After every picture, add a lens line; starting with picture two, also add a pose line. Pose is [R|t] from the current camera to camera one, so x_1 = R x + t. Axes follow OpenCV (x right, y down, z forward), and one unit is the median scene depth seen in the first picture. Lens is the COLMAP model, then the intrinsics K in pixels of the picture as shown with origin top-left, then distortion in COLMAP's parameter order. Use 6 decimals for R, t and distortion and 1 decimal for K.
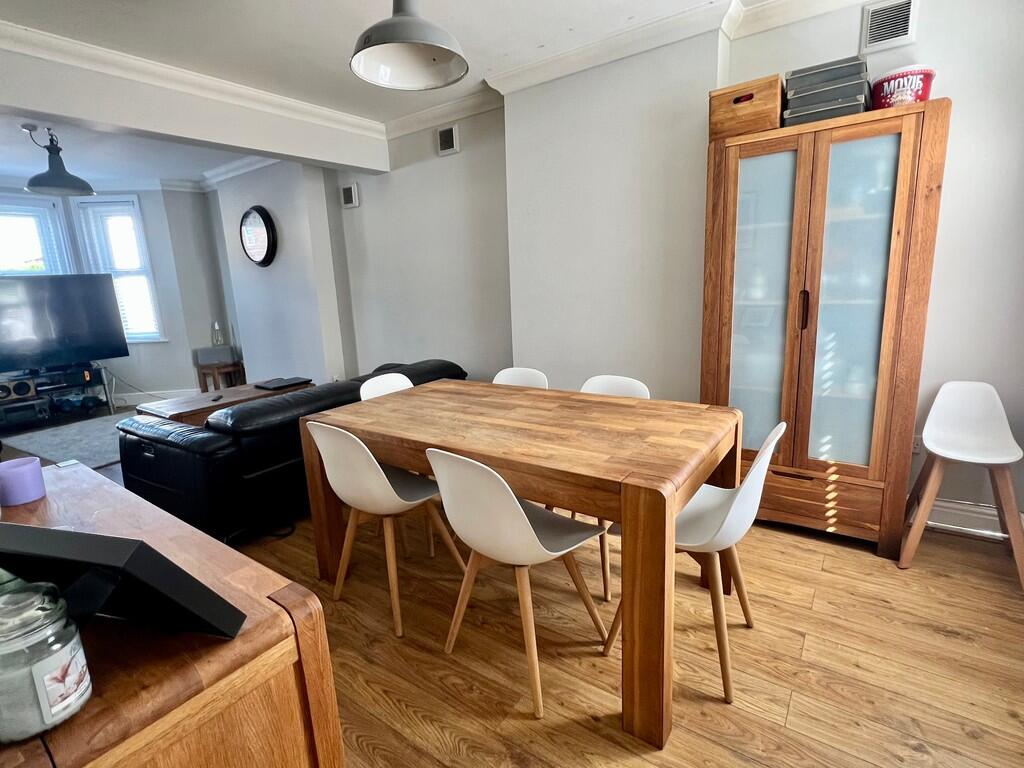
lens RADIAL K [[506.7, 0, 511.9], [0, 506.7, 379.6], [0, 0, 1]] dist [-0.004666, 0.000648]
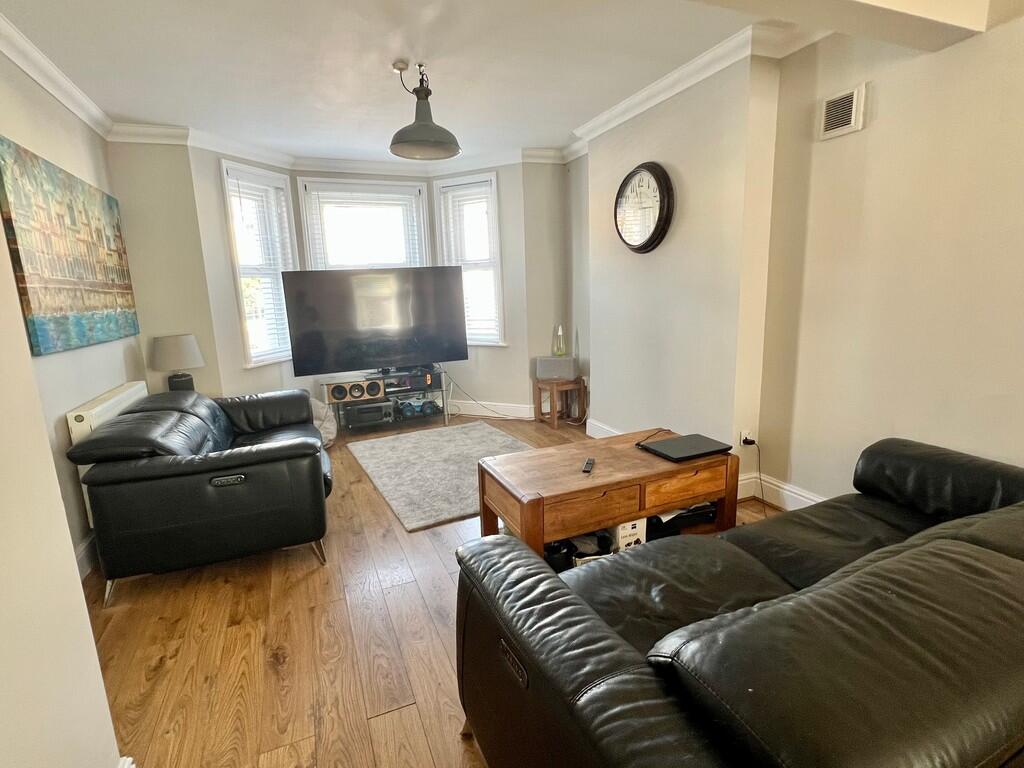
lens RADIAL K [[506.7, 0, 506.8], [0, 506.7, 381.0], [0, 0, 1]] dist [-0.004666, 0.000648]
pose [[0.847910, 0.110376, -0.518523, -0.268151], [-0.106019, 0.993632, 0.038144, -0.056617], [0.519432, 0.022631, 0.854212, 0.316998]]
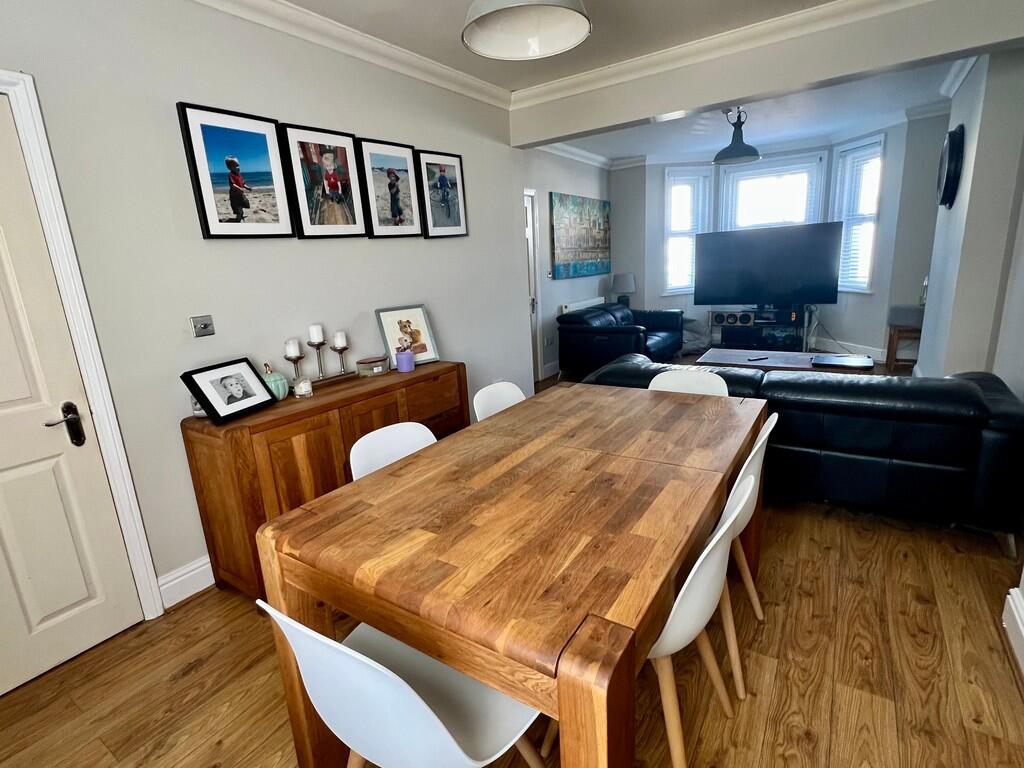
lens RADIAL K [[506.7, 0, 507.1], [0, 506.7, 383.1], [0, 0, 1]] dist [-0.004666, 0.000648]
pose [[0.025474, 0.278456, -0.960111, 0.280969], [-0.138668, 0.952122, 0.272460, -0.089731], [0.990011, 0.126196, 0.062868, 0.332800]]
